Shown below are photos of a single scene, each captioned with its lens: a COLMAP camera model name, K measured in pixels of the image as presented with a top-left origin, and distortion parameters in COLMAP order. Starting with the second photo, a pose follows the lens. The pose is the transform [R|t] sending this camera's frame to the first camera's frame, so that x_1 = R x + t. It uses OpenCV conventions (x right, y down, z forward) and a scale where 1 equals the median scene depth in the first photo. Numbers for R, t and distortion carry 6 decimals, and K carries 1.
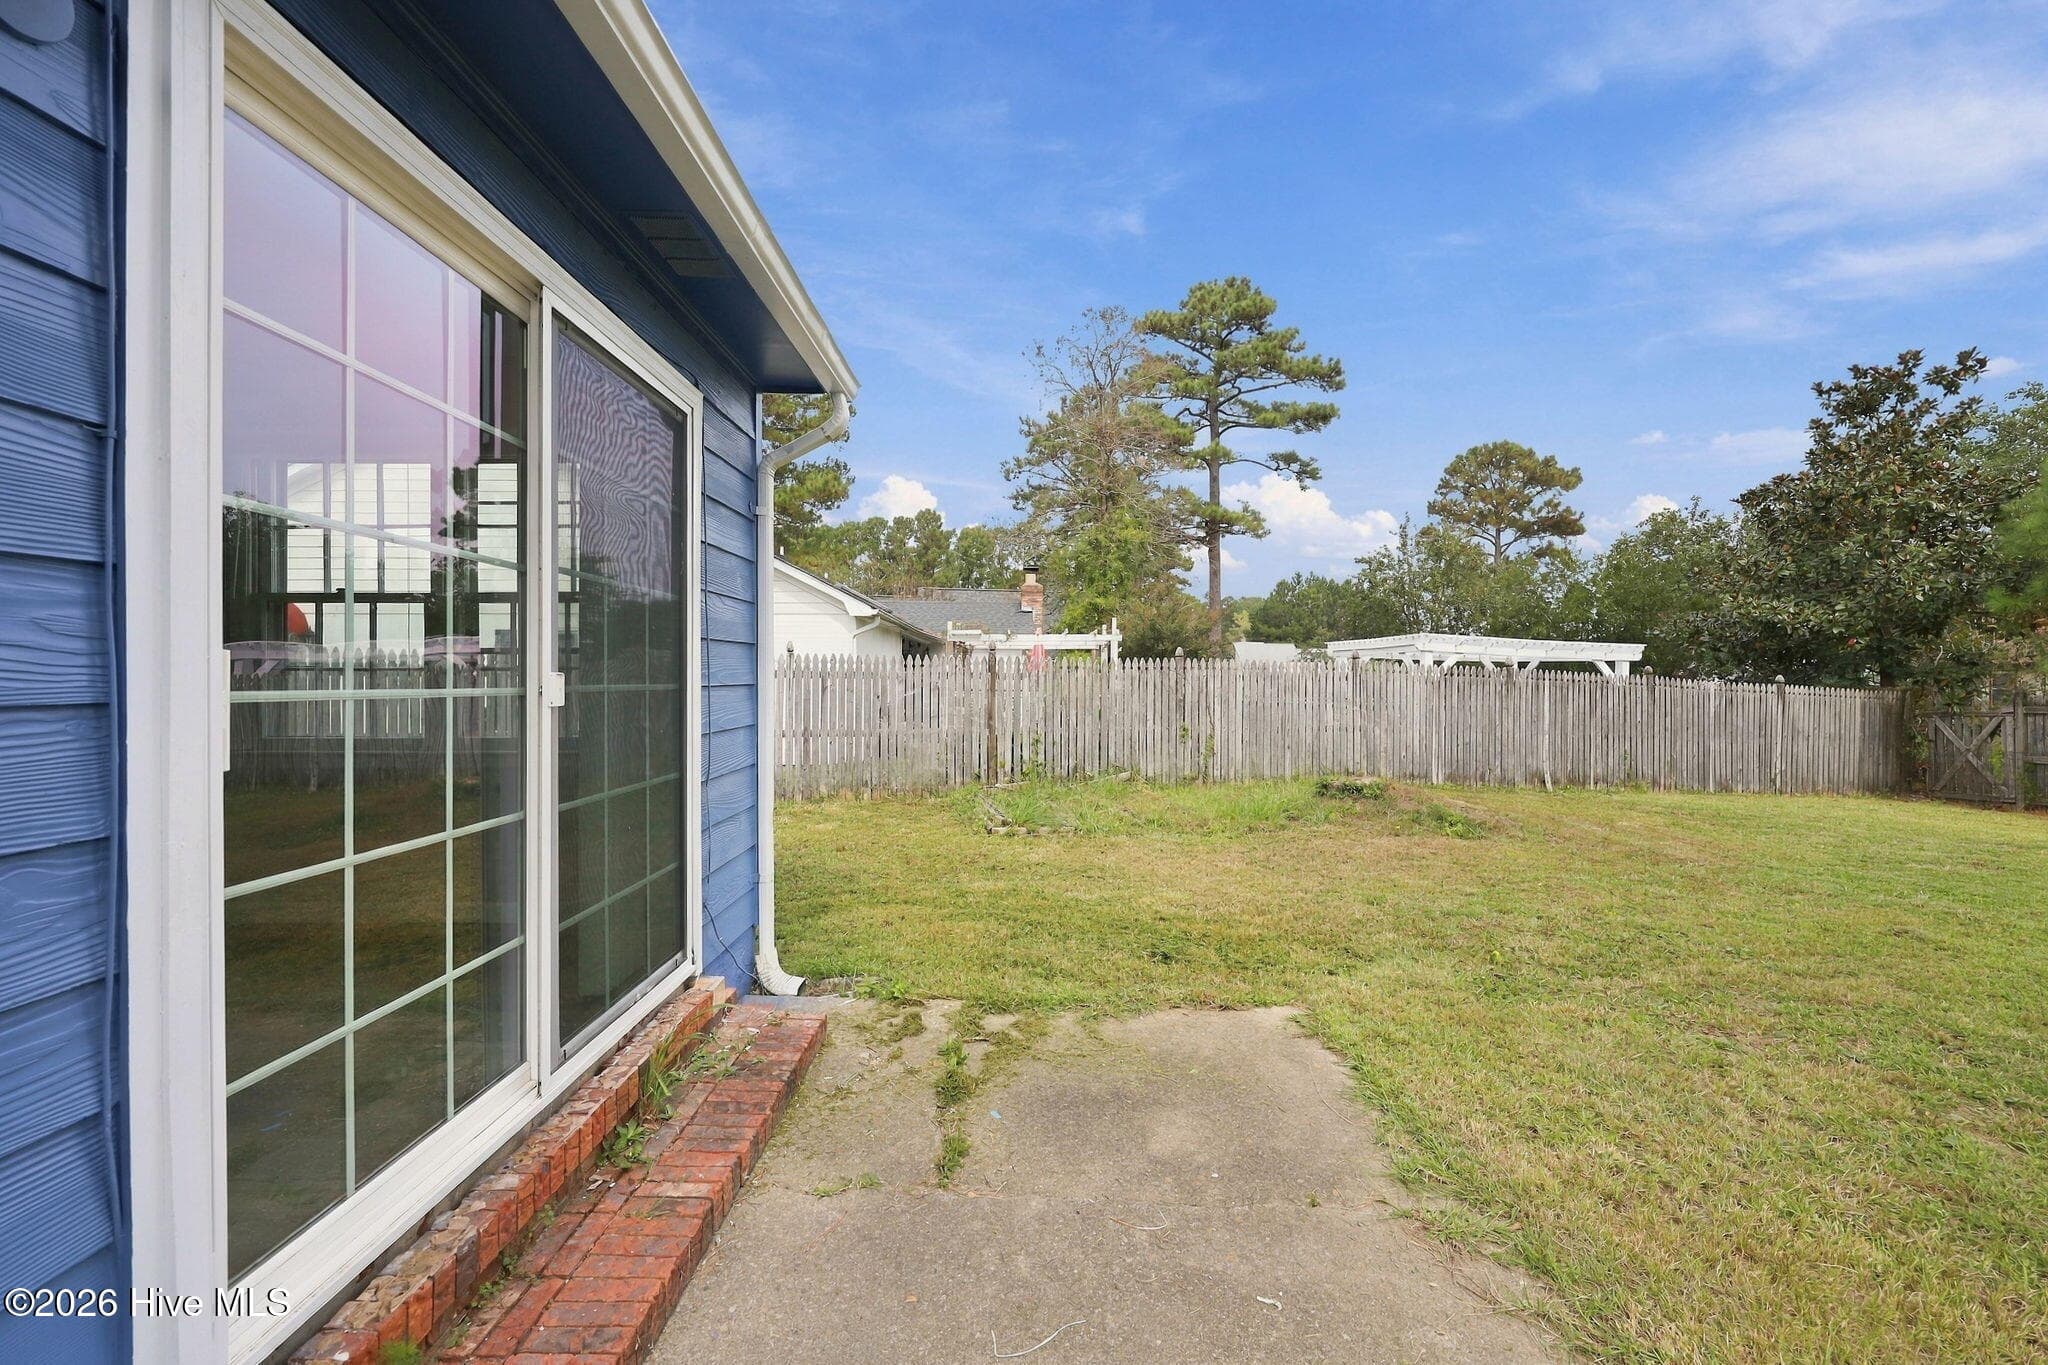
lens RADIAL K [[828.3, 0, 1023.7], [0, 828.3, 679.4], [0, 0, 1]] dist [0.000723, -0.000345]
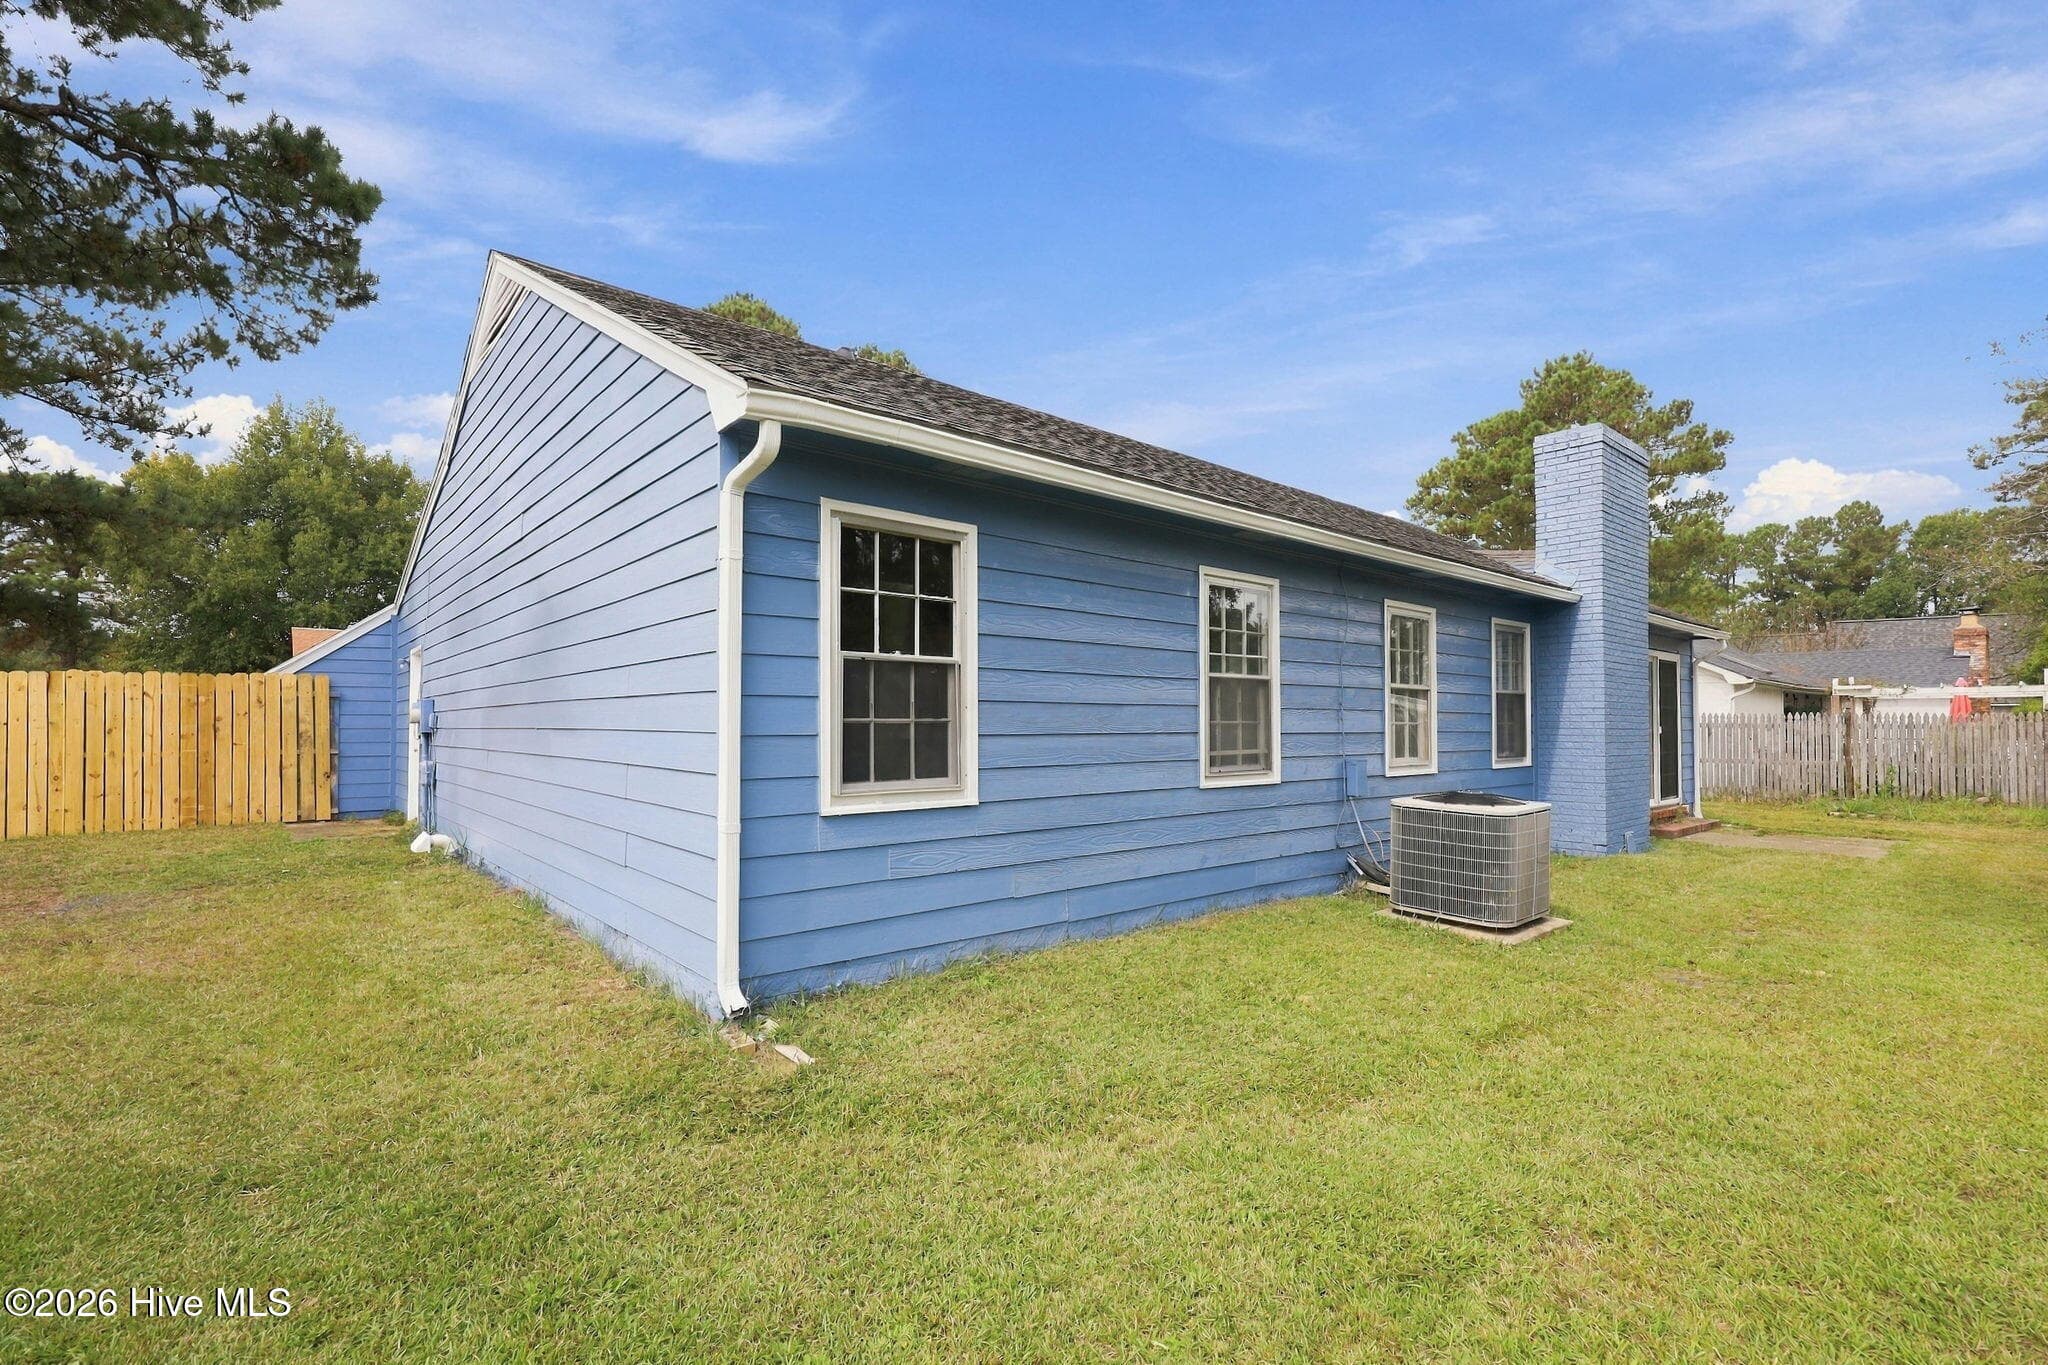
lens RADIAL K [[950.8, 0, 1001.8], [0, 950.8, 717.4], [0, 0, 1]] dist [-0.005929, 0.000406]
pose [[0.652163, -0.006688, -0.758049, 0.204406], [-0.005142, 0.999899, -0.013246, 0.009200], [0.758061, 0.012537, 0.652063, -0.986754]]
